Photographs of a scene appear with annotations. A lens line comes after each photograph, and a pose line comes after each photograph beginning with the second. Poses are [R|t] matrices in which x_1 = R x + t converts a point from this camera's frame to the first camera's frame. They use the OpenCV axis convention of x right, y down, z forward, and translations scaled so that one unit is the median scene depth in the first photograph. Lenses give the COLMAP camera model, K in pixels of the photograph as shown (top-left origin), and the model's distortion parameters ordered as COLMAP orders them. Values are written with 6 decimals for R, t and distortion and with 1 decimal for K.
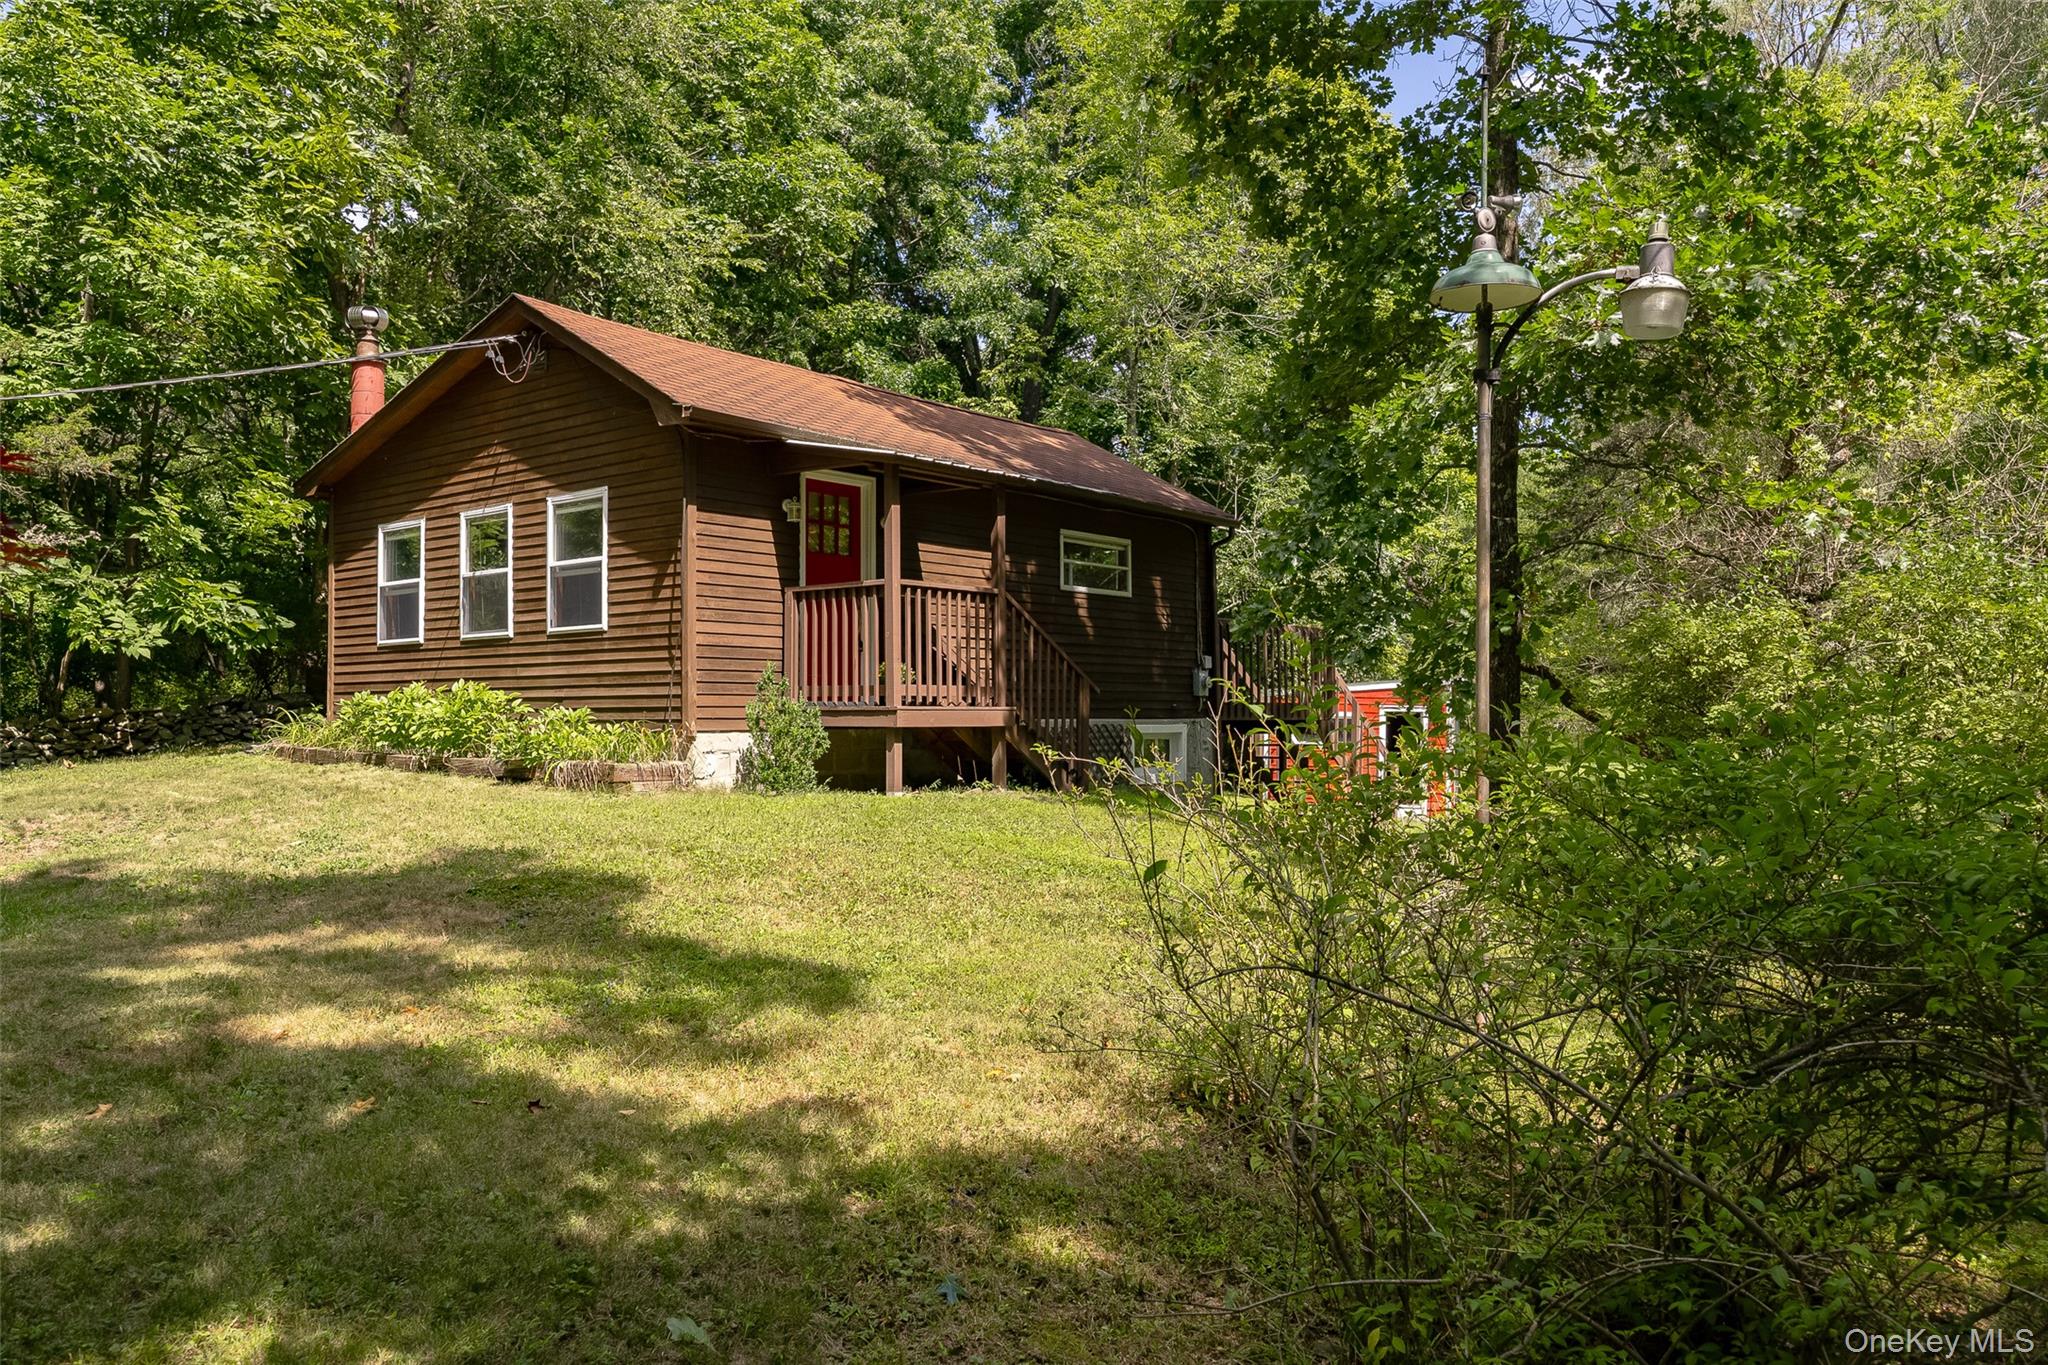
lens RADIAL K [[1470.1, 0, 1024.0], [0, 1470.1, 682.5], [0, 0, 1]] dist [-0.032462, -0.000594]
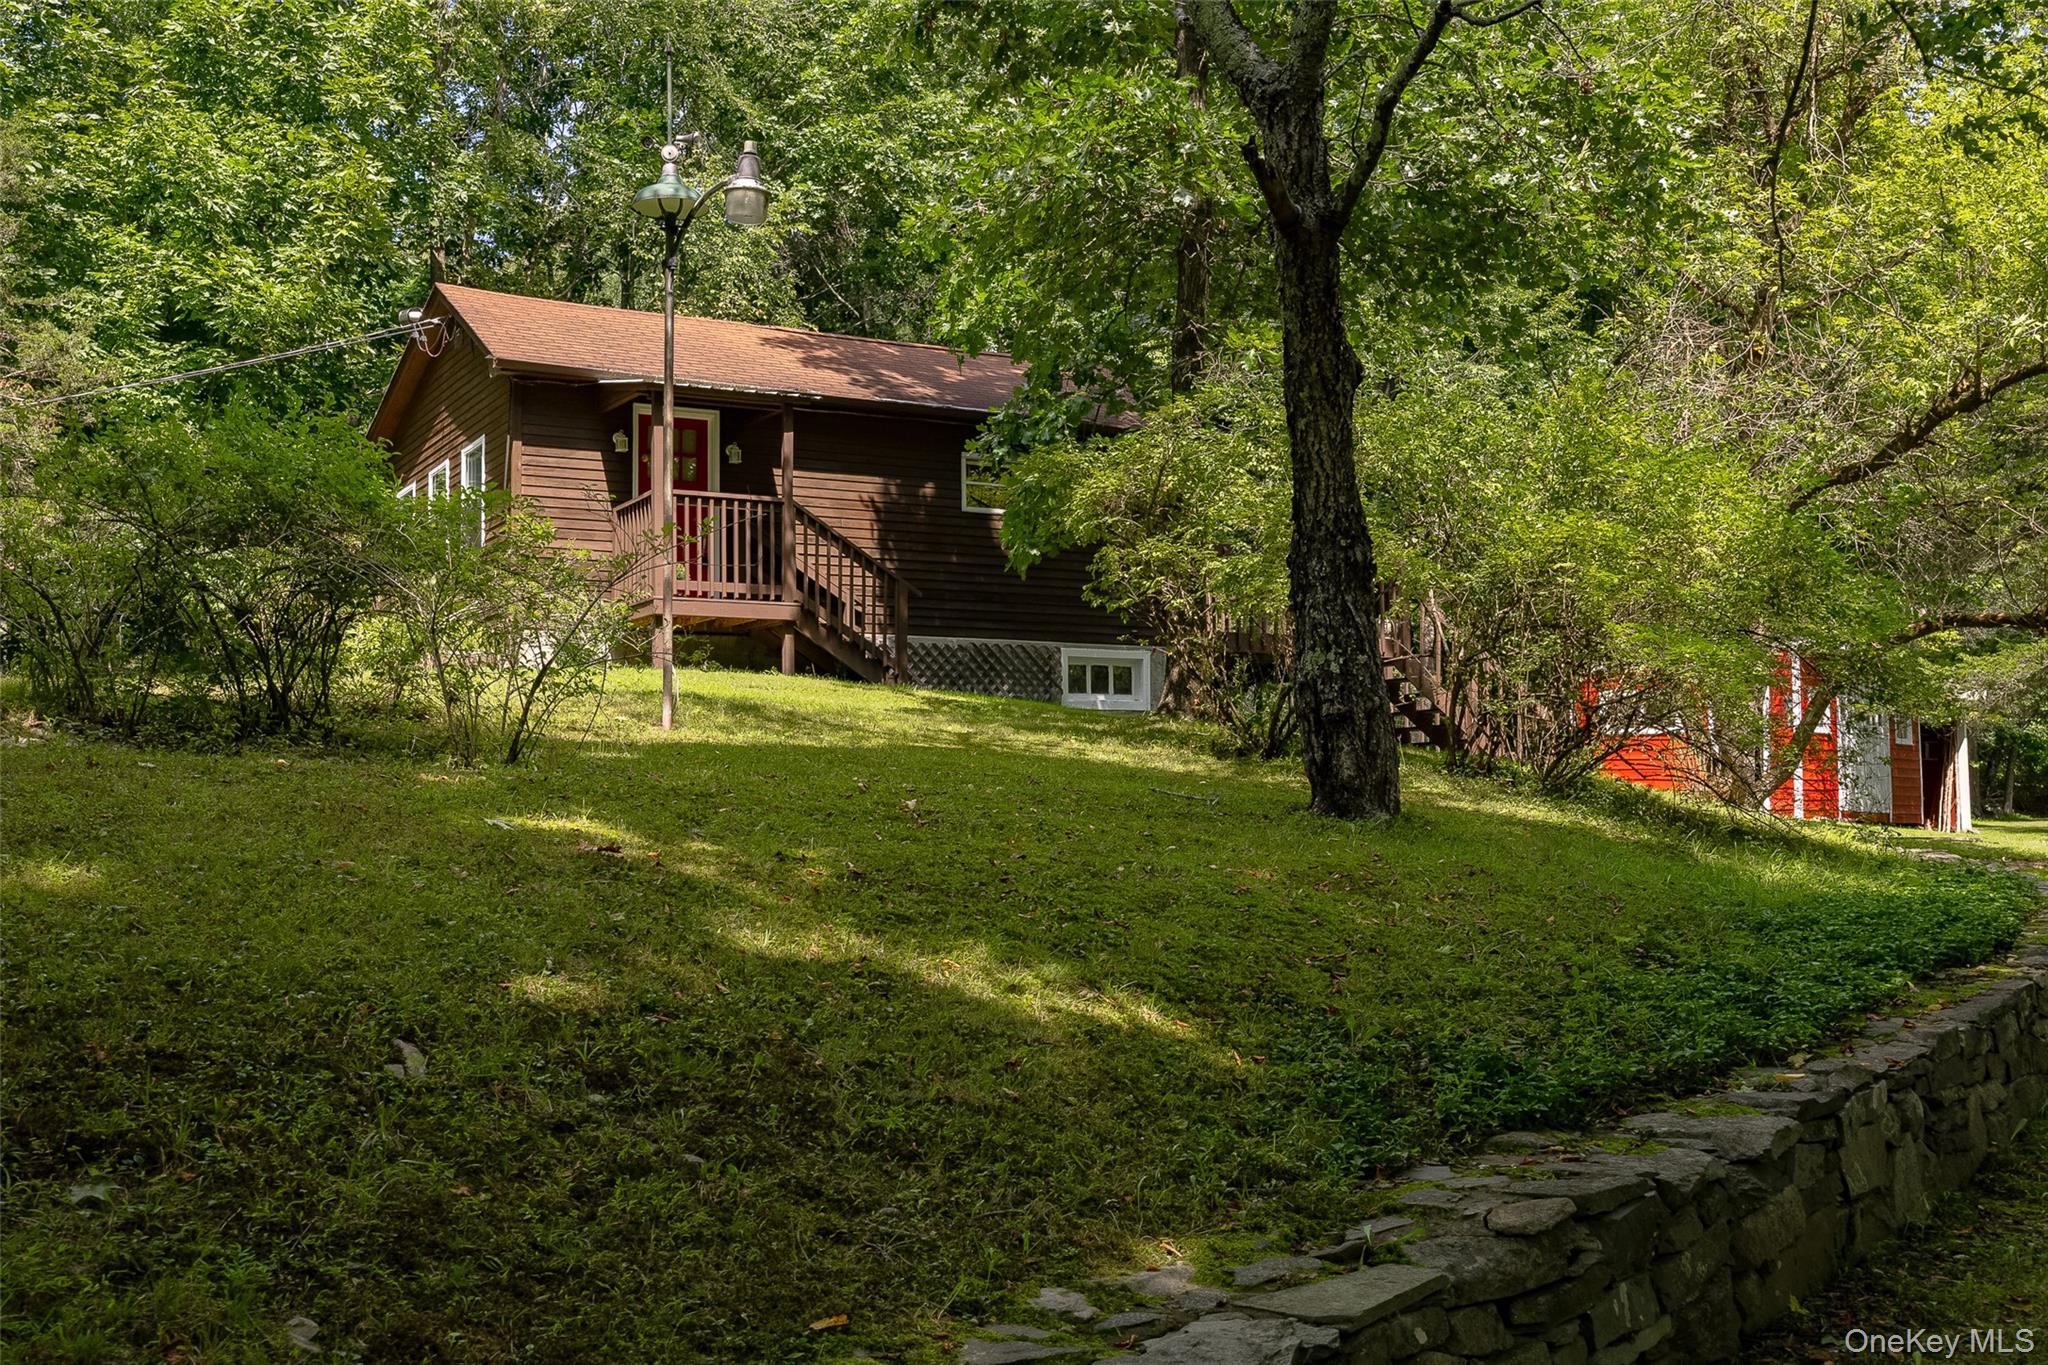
lens RADIAL K [[2100.3, 0, 1024.2], [0, 2100.3, 722.4], [0, 0, 1]] dist [0.003110, 0.009458]
pose [[0.915994, -0.032807, -0.399848, 0.778823], [0.016387, 0.998879, -0.044417, 0.180402], [0.400857, 0.034133, 0.915505, -0.379699]]
